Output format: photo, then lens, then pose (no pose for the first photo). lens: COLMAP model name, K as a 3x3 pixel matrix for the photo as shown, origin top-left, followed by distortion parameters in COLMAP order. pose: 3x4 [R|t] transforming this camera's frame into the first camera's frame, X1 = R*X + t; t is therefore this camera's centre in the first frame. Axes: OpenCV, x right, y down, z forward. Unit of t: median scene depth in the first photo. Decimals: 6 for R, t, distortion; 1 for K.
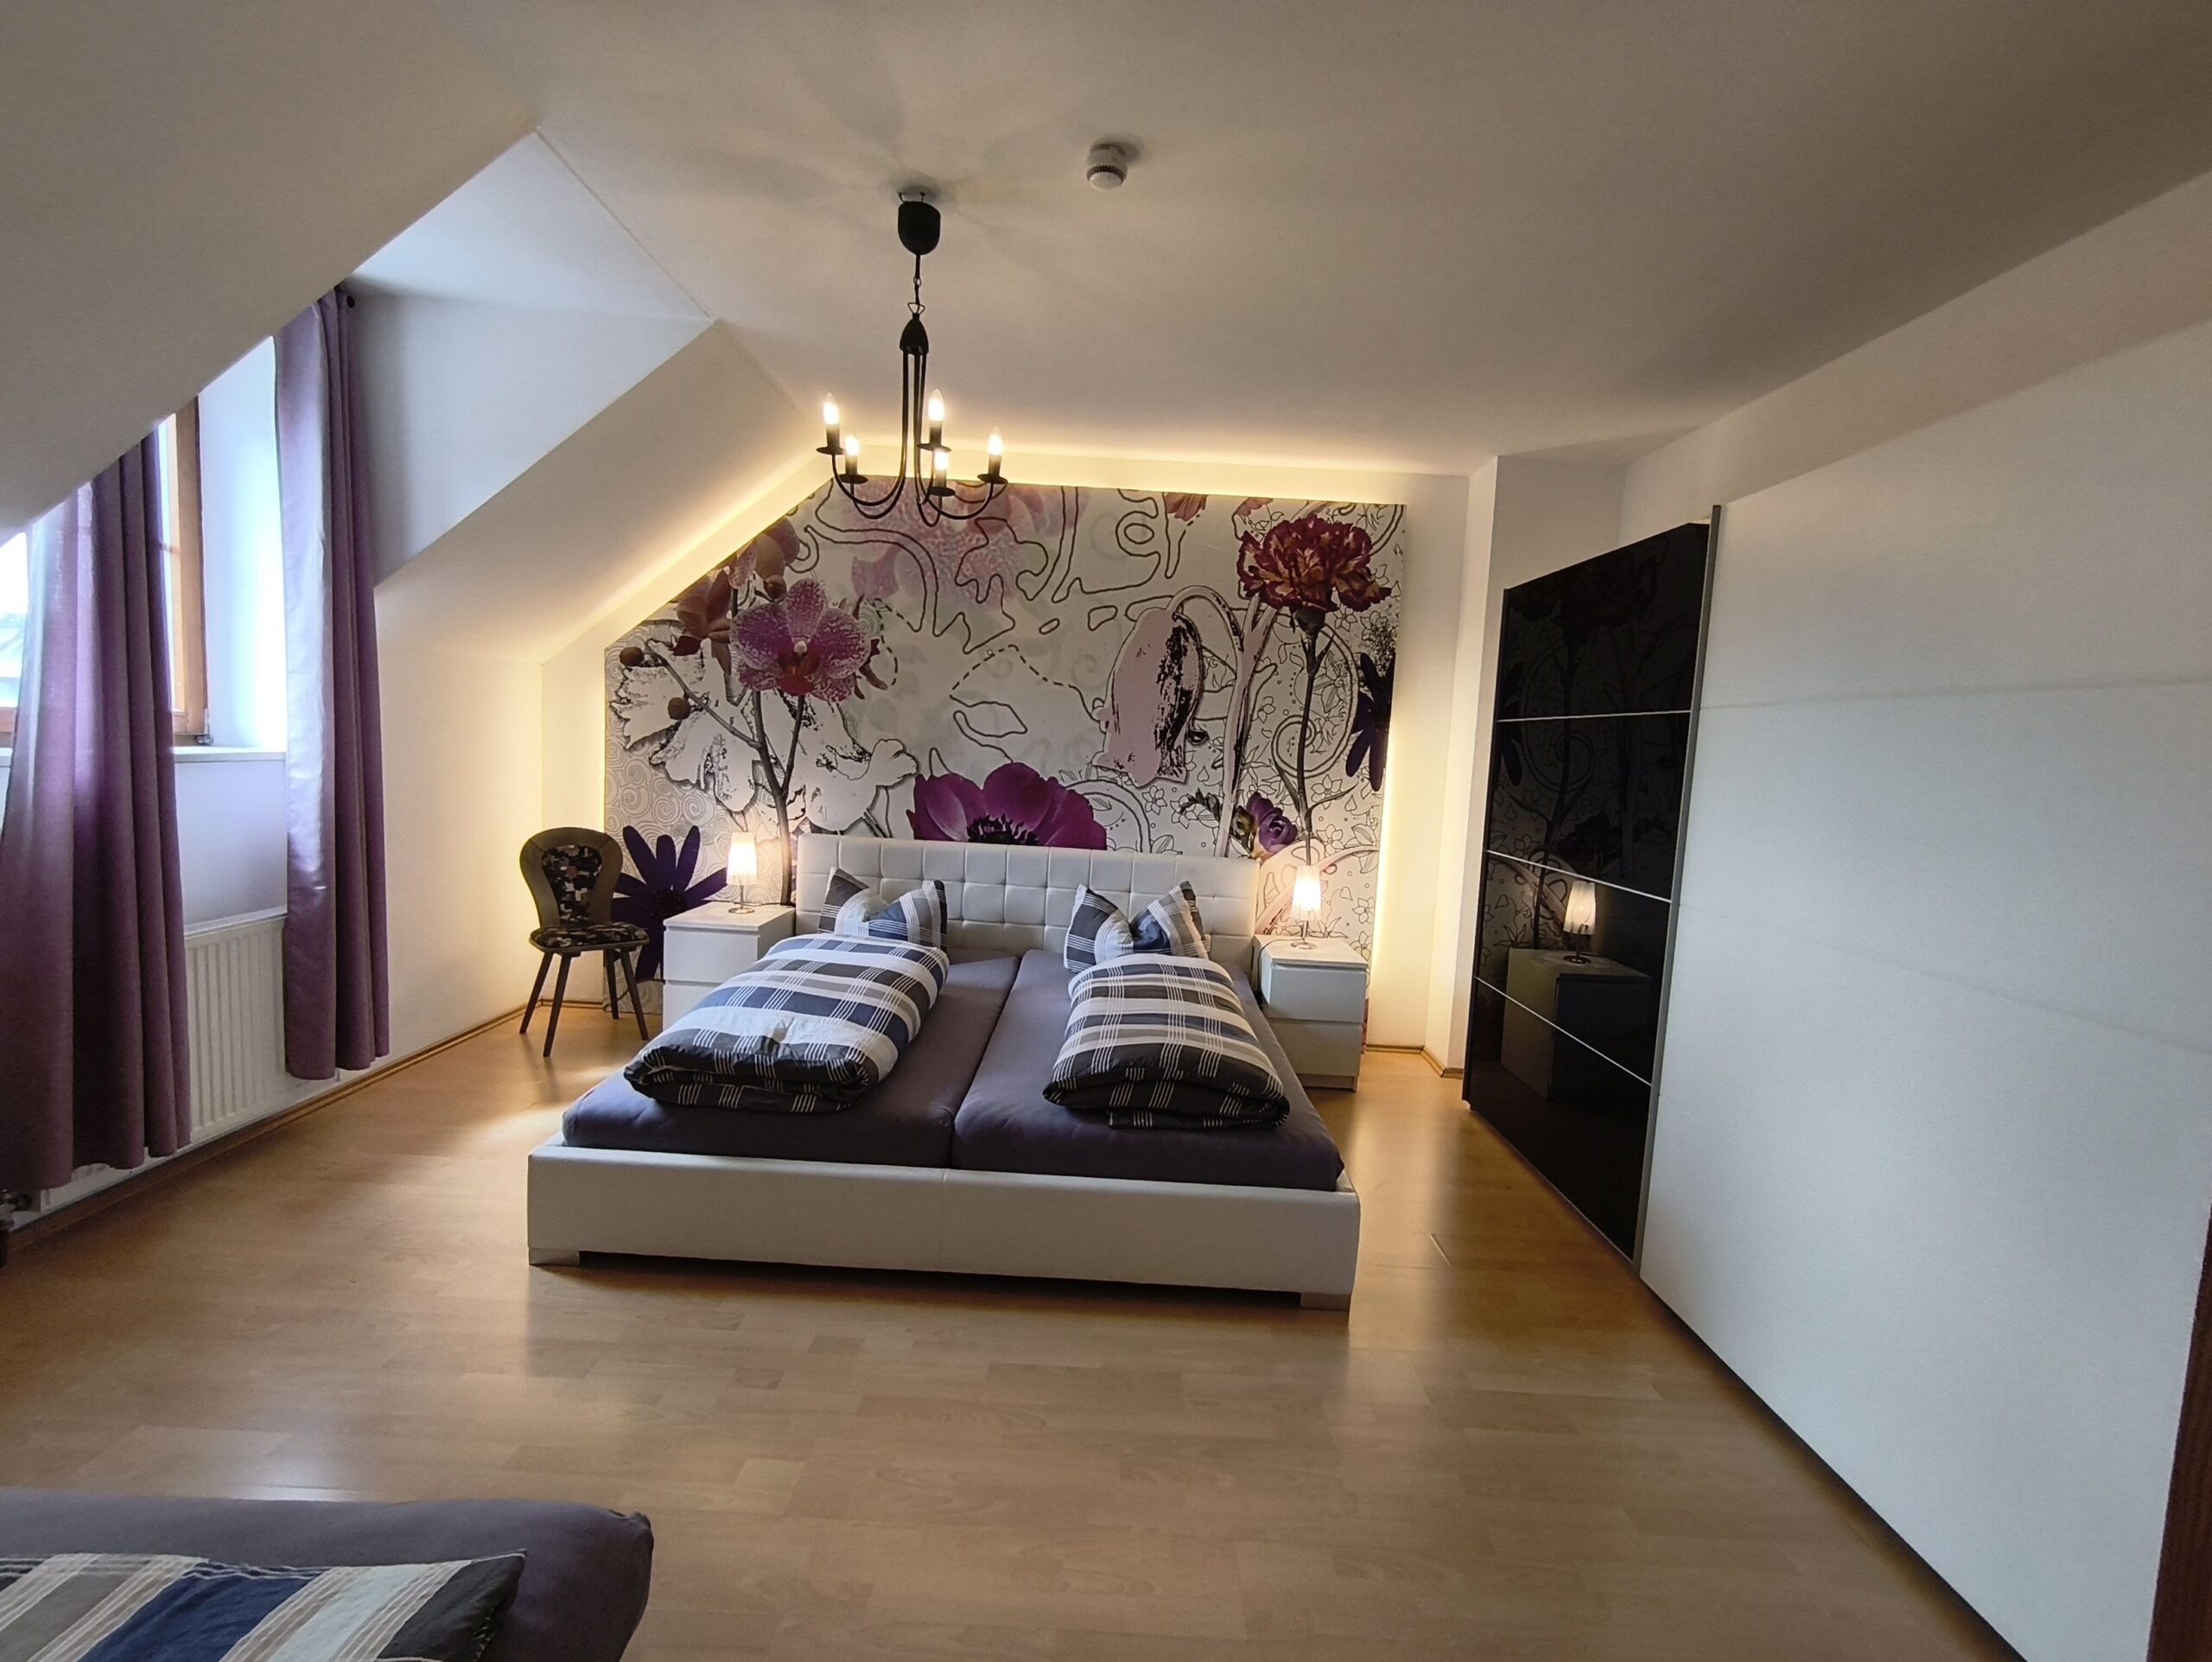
lens RADIAL K [[959.6, 0, 1107.2], [0, 959.6, 829.9], [0, 0, 1]] dist [-0.011686, -0.000562]
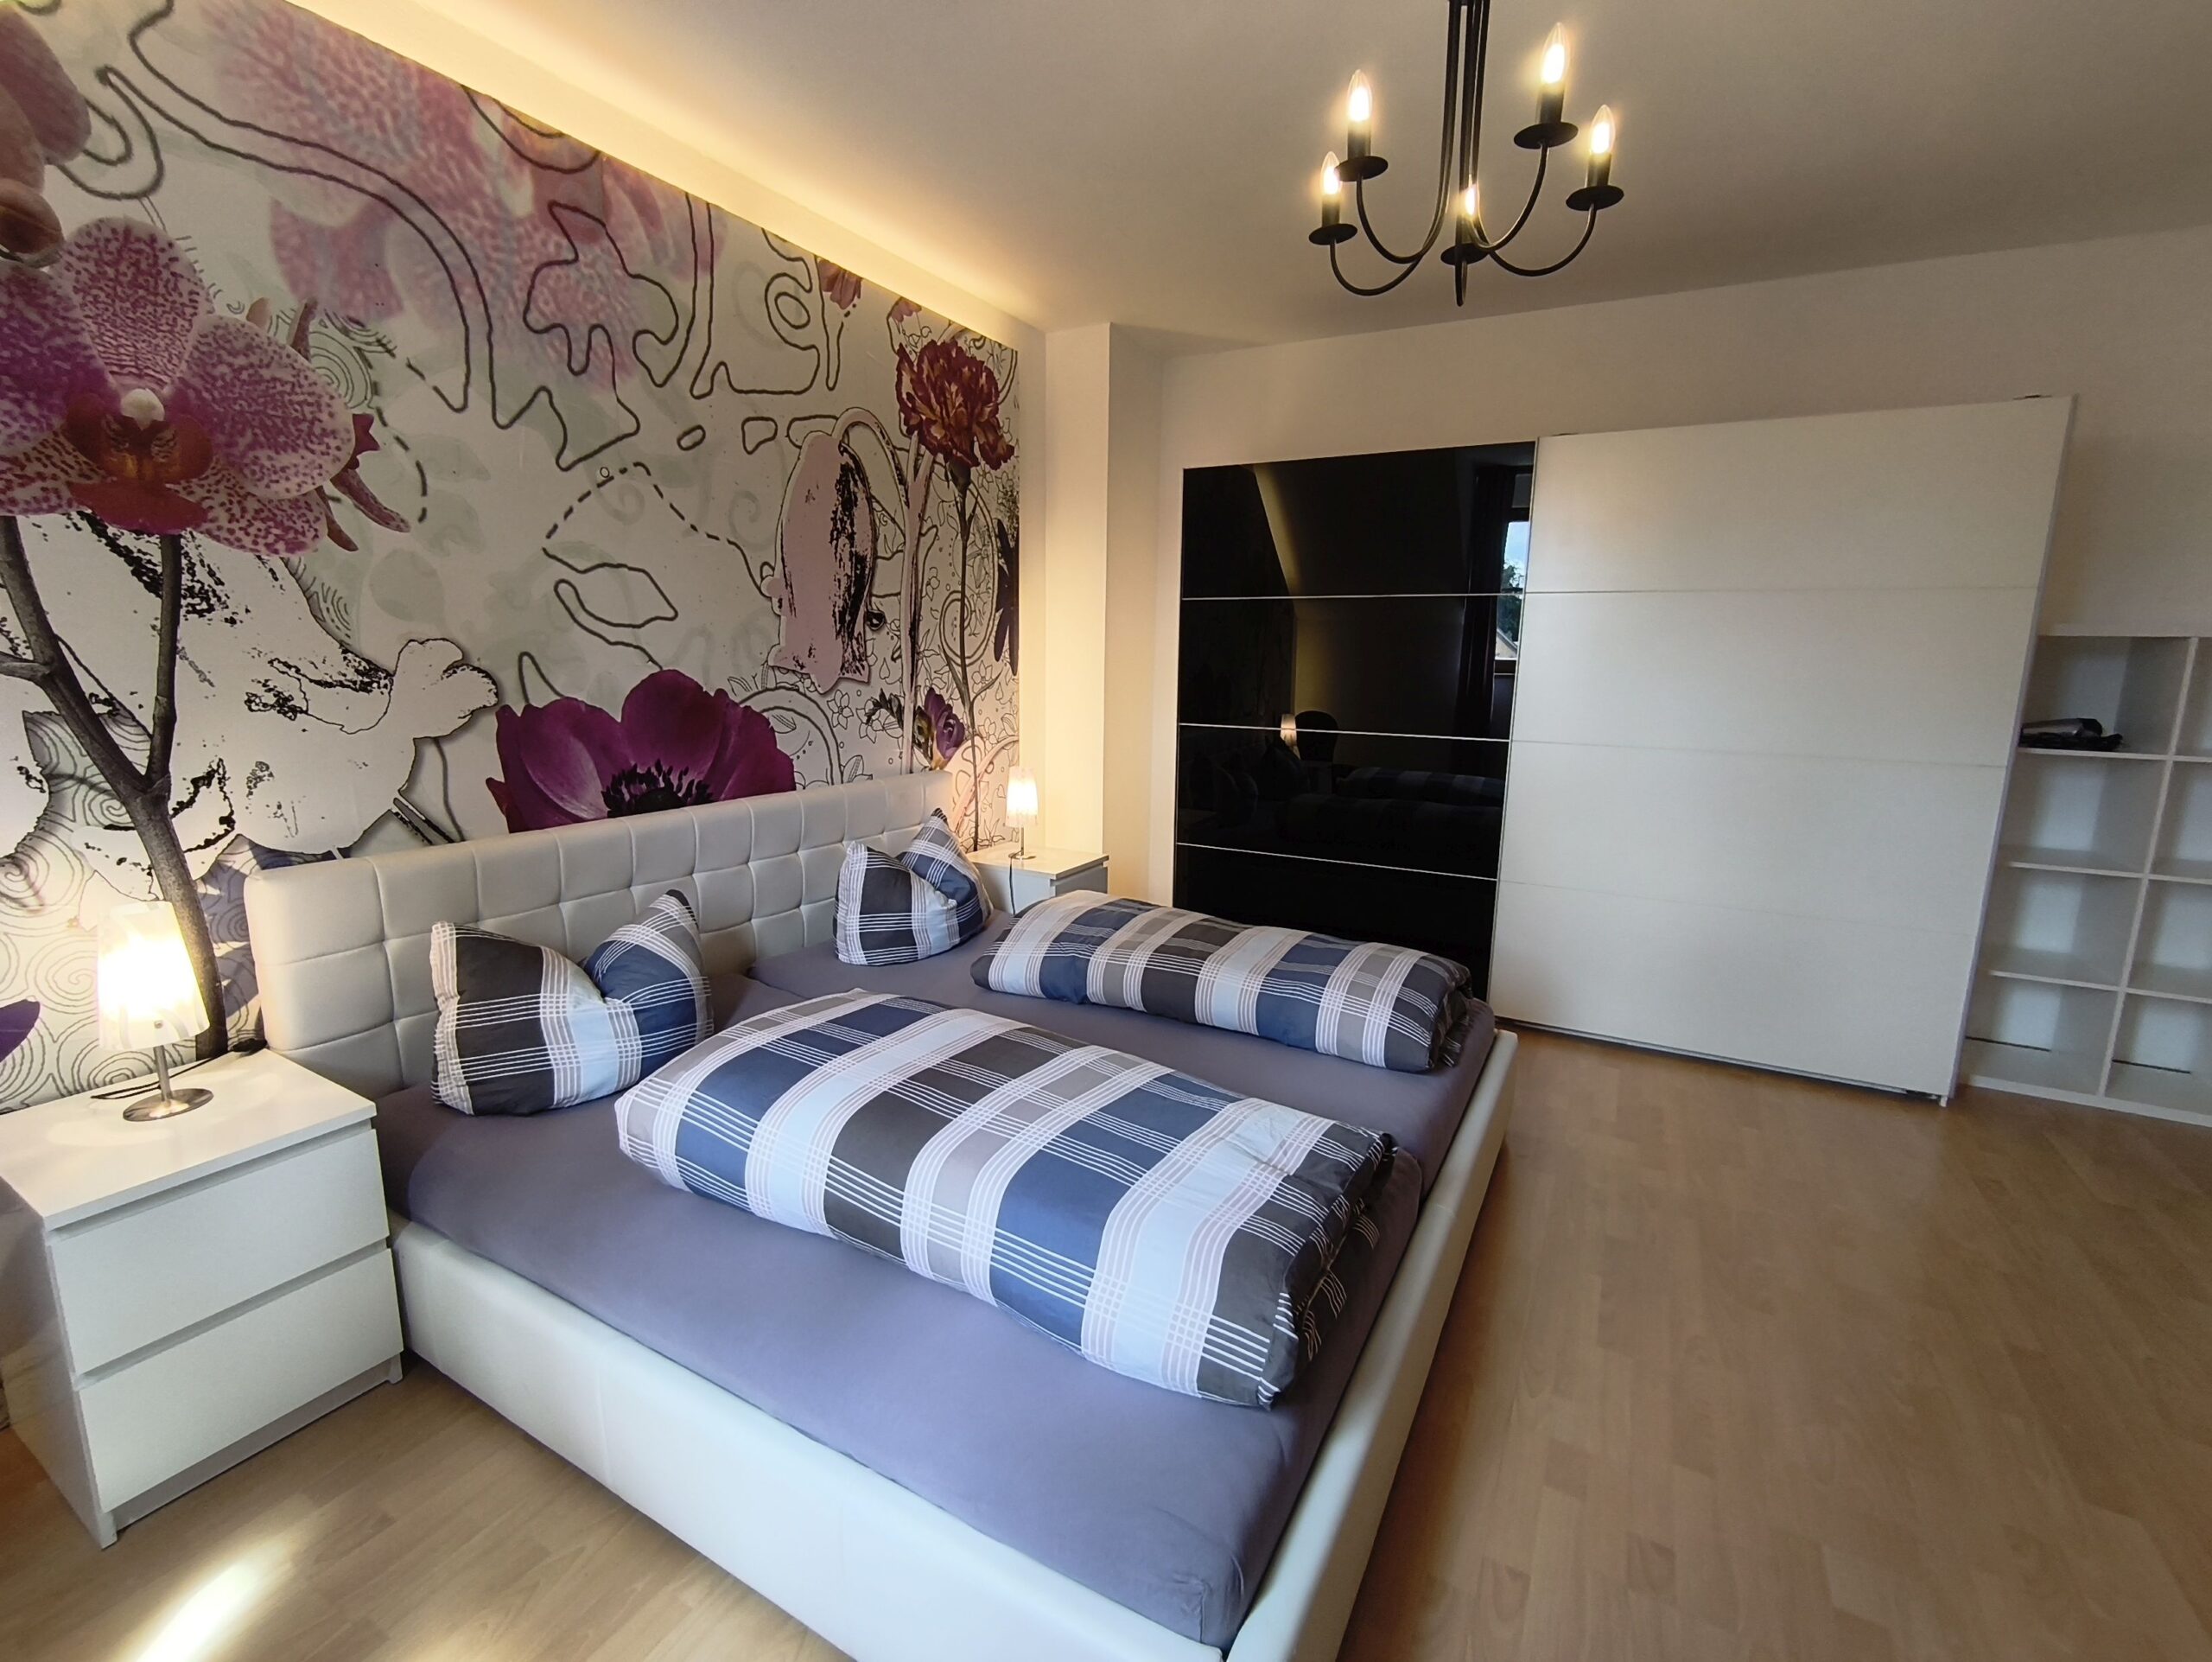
lens RADIAL K [[959.6, 0, 1110.3], [0, 959.6, 823.1], [0, 0, 1]] dist [-0.011686, -0.000562]
pose [[0.480633, -0.201085, 0.853556, -0.491118], [0.090260, 0.979528, 0.179937, -0.059718], [-0.872265, -0.009442, 0.488943, 0.474055]]
